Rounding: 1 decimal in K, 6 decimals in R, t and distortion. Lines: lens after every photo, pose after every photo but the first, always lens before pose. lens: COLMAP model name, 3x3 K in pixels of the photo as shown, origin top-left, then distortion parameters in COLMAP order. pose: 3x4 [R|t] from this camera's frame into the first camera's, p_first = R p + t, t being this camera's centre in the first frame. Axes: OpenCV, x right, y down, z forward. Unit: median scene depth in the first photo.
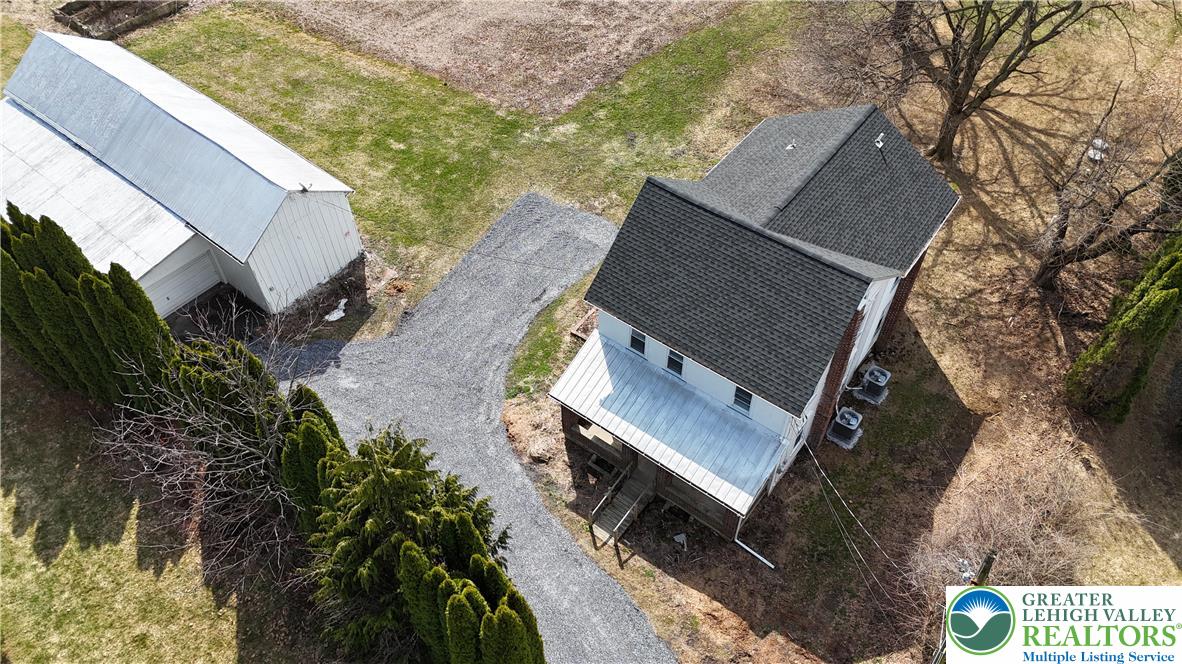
lens RADIAL K [[876.2, 0, 592.4], [0, 876.2, 332.9], [0, 0, 1]] dist [0.032213, -0.034206]
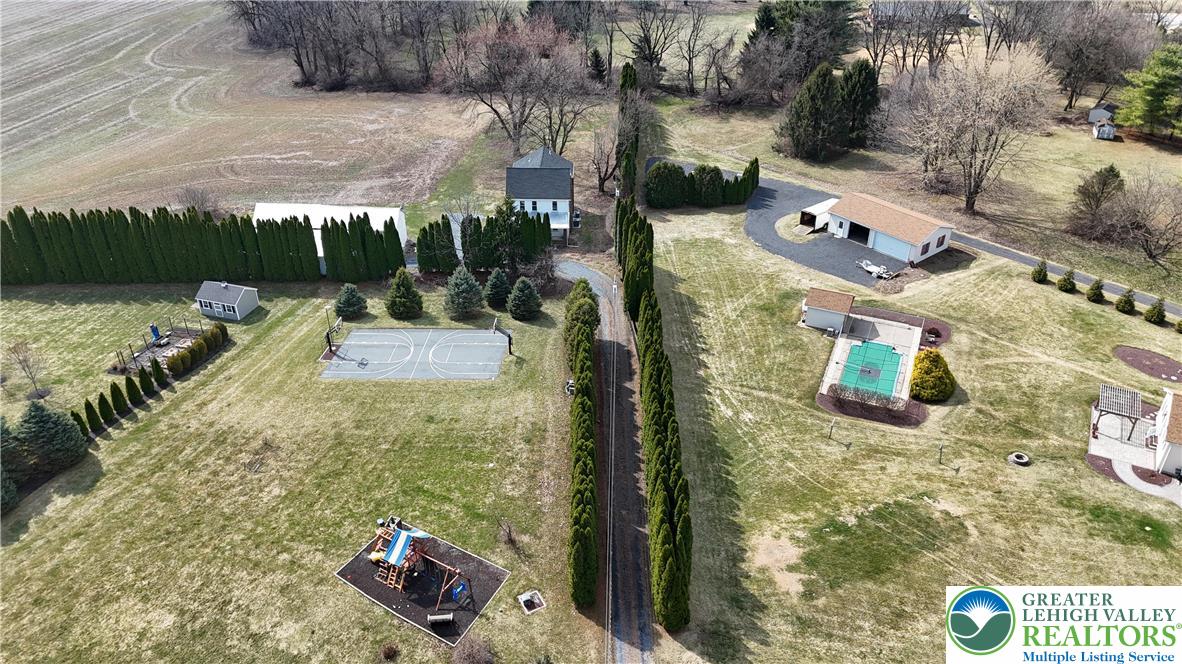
lens RADIAL K [[876.2, 0, 593.3], [0, 876.2, 328.4], [0, 0, 1]] dist [0.032213, -0.034206]
pose [[0.812147, -0.301999, 0.499214, -1.272034], [0.439619, 0.879288, -0.183271, 0.948554], [-0.383605, 0.368307, 0.846875, -1.542412]]
